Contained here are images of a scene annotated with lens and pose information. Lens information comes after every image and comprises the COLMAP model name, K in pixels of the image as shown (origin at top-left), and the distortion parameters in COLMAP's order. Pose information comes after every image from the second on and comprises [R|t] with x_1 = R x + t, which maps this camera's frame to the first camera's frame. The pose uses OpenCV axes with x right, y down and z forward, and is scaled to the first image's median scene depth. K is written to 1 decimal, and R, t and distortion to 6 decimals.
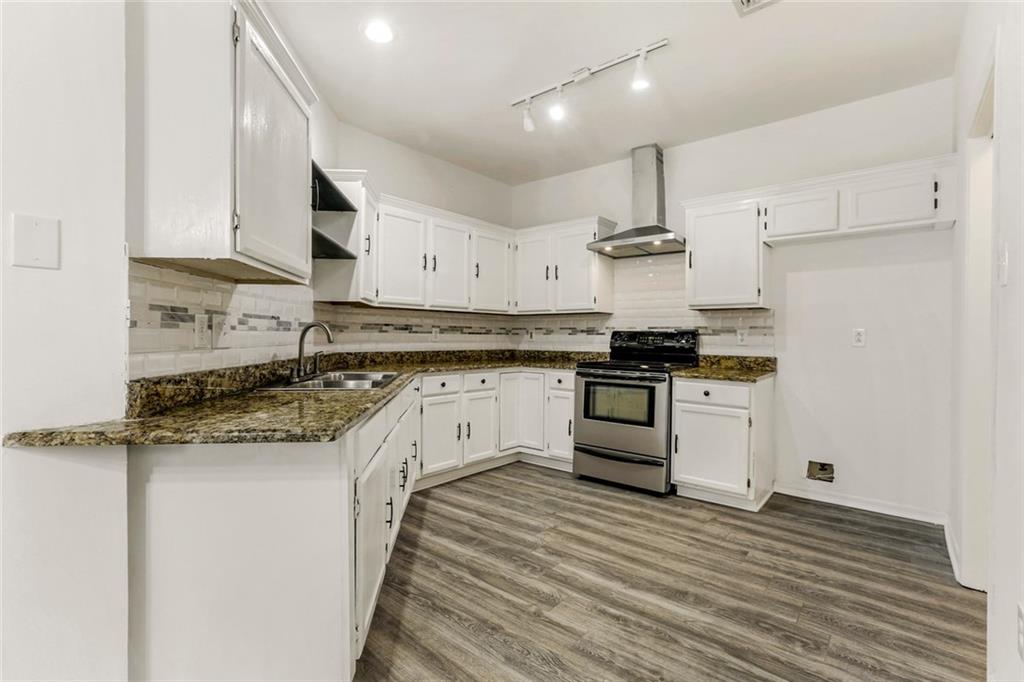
lens RADIAL K [[470.6, 0, 514.9], [0, 470.6, 335.4], [0, 0, 1]] dist [-0.004720, 0.002874]
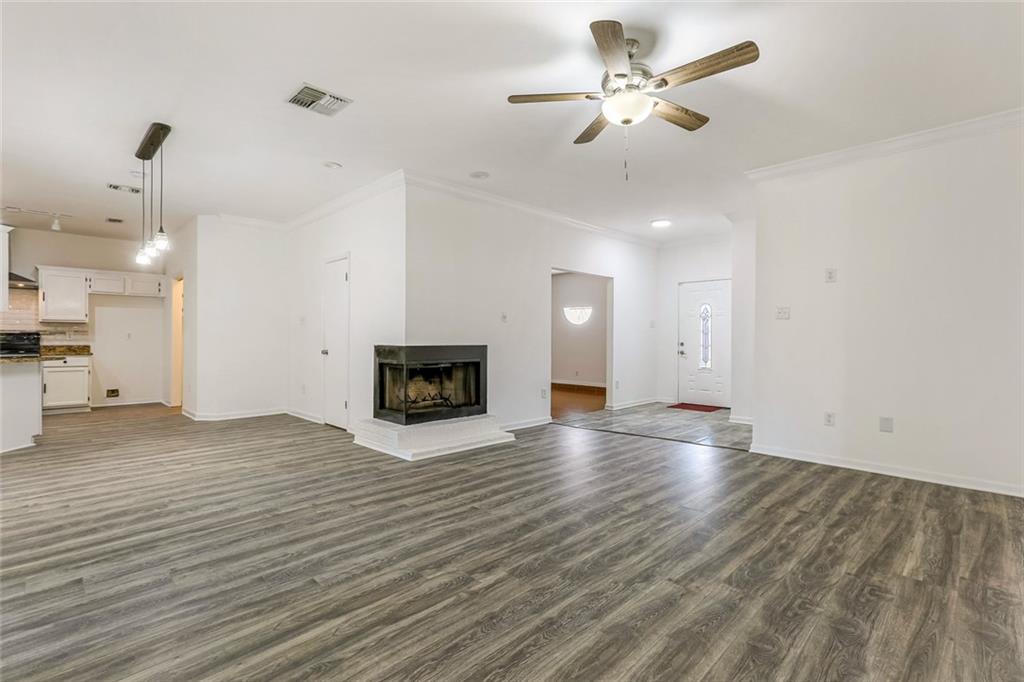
lens RADIAL K [[470.6, 0, 514.1], [0, 470.6, 345.5], [0, 0, 1]] dist [-0.004720, 0.002874]
pose [[0.047960, -0.020748, 0.998634, -1.503551], [0.002975, 0.999783, 0.020629, 0.009335], [-0.998845, 0.001982, 0.048012, -1.053303]]
